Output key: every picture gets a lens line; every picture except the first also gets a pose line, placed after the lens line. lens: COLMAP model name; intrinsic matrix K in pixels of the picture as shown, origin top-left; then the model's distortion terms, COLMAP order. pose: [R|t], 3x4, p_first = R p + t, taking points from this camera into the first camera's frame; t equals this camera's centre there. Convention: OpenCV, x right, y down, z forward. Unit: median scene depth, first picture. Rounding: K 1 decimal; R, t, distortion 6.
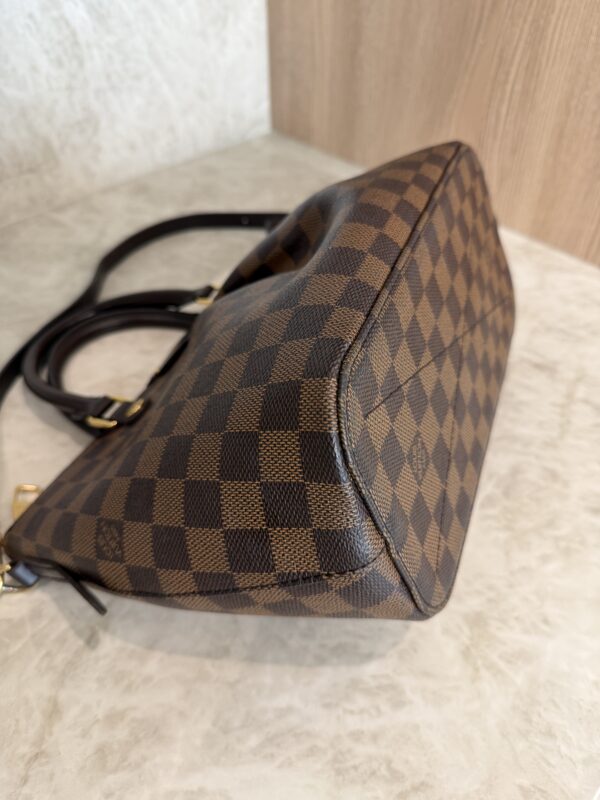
lens RADIAL K [[621.2, 0, 297.5], [0, 621.2, 413.1], [0, 0, 1]] dist [-0.031837, -0.011179]
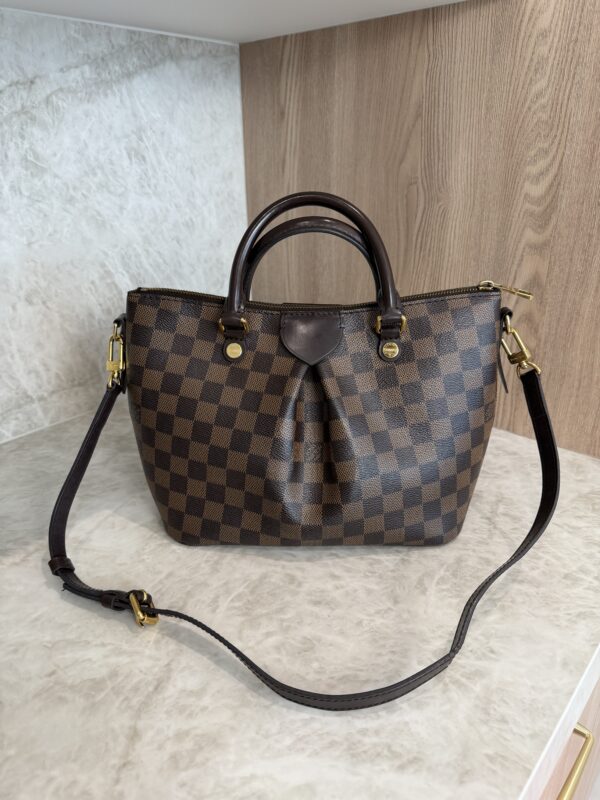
lens RADIAL K [[621.2, 0, 297.8], [0, 621.2, 402.2], [0, 0, 1]] dist [-0.031837, -0.011179]
pose [[0.997043, -0.043875, 0.063083, -0.088878], [0.064143, 0.927267, -0.368865, 0.297731], [-0.042311, 0.371821, 0.927340, -0.454390]]
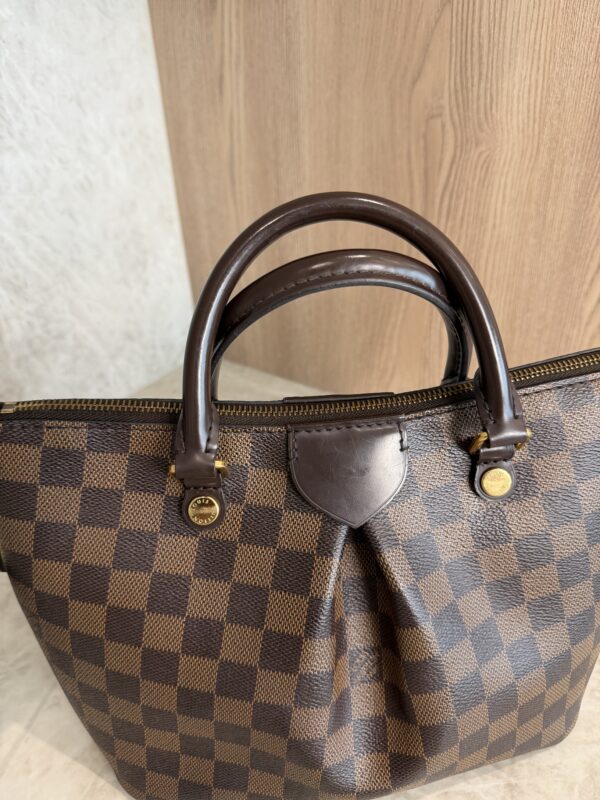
lens RADIAL K [[621.2, 0, 303.9], [0, 621.2, 398.8], [0, 0, 1]] dist [-0.031837, -0.011179]
pose [[0.974285, -0.150878, 0.167343, -0.132184], [0.183386, 0.962506, -0.199880, -0.369659], [-0.130911, 0.225429, 0.965424, 0.113635]]
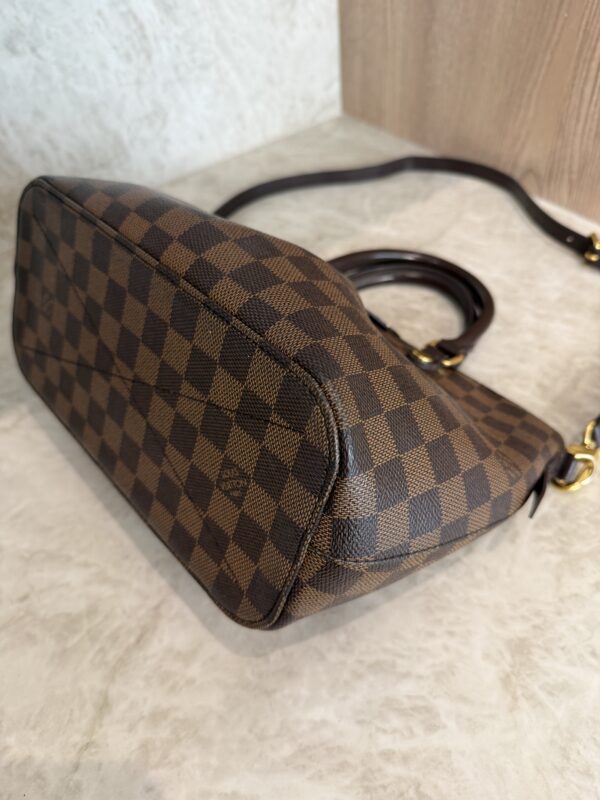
lens RADIAL K [[621.2, 0, 291.6], [0, 621.2, 417.3], [0, 0, 1]] dist [-0.031837, -0.011179]
pose [[0.990303, 0.027857, -0.136101, 0.054018], [-0.019955, 0.998054, 0.059083, -0.077630], [0.137482, -0.055794, 0.988932, 0.006421]]
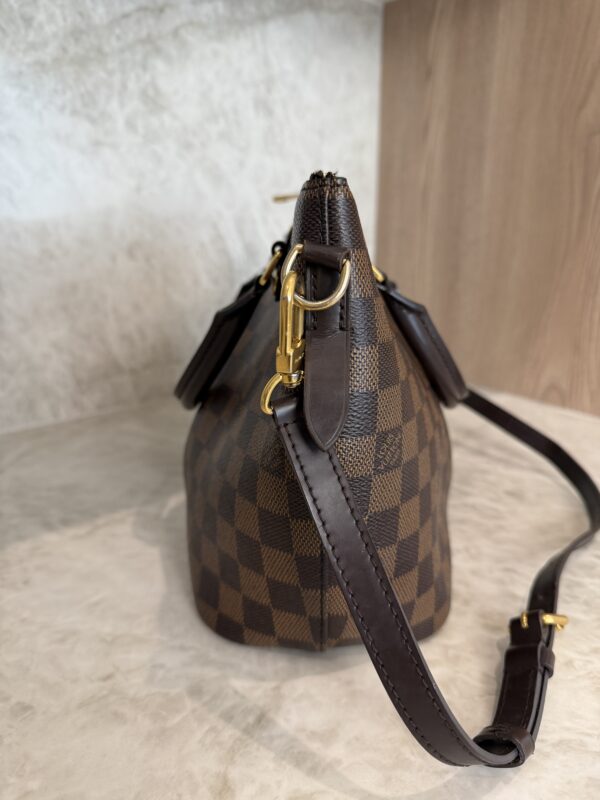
lens RADIAL K [[621.2, 0, 282.3], [0, 621.2, 399.0], [0, 0, 1]] dist [-0.031837, -0.011179]
pose [[0.995801, 0.029495, -0.086659, -0.238493], [-0.067203, 0.878345, -0.473281, 0.369425], [0.062157, 0.477117, 0.876639, 0.040659]]
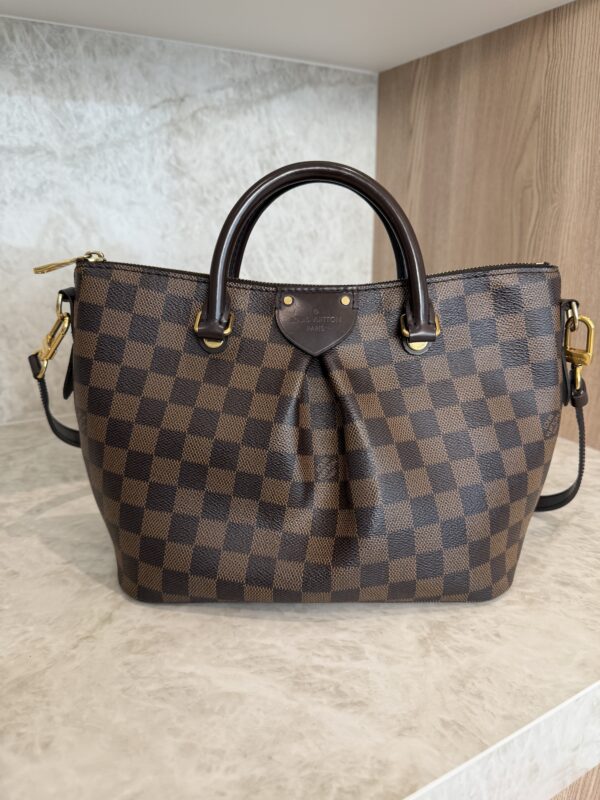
lens RADIAL K [[621.2, 0, 278.3], [0, 621.2, 402.2], [0, 0, 1]] dist [-0.031837, -0.011179]
pose [[0.962950, 0.066989, -0.261228, 0.272513], [-0.185808, 0.866858, -0.462636, 0.569745], [0.195456, 0.494034, 0.847188, -0.310208]]
